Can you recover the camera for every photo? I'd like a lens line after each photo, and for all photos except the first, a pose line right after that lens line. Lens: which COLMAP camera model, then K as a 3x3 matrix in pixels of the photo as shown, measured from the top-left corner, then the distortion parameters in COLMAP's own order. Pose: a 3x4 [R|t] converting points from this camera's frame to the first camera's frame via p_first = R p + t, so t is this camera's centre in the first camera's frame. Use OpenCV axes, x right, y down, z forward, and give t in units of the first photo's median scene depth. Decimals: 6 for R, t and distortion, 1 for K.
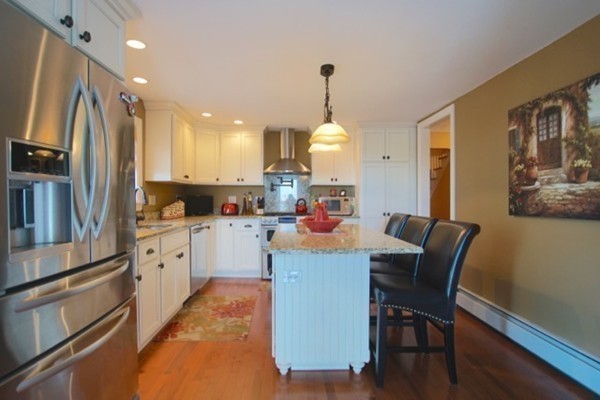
lens RADIAL K [[263.6, 0, 299.1], [0, 263.6, 200.1], [0, 0, 1]] dist [-0.022322, -0.000319]
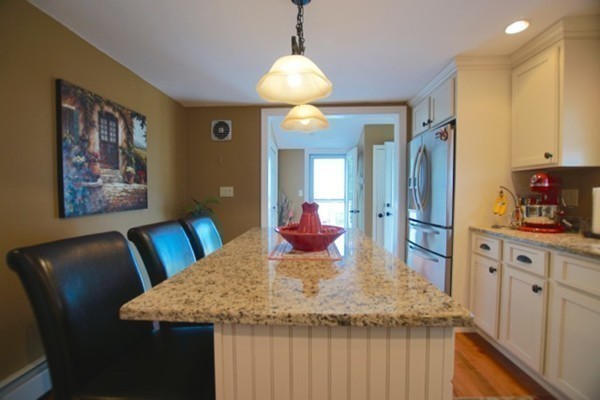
lens RADIAL K [[263.6, 0, 299.0], [0, 263.6, 197.9], [0, 0, 1]] dist [-0.022322, -0.000319]
pose [[-0.996797, 0.002190, 0.079940, 0.072630], [0.004084, 0.999715, 0.023532, -0.018185], [-0.079865, 0.023784, -0.996522, 2.043062]]
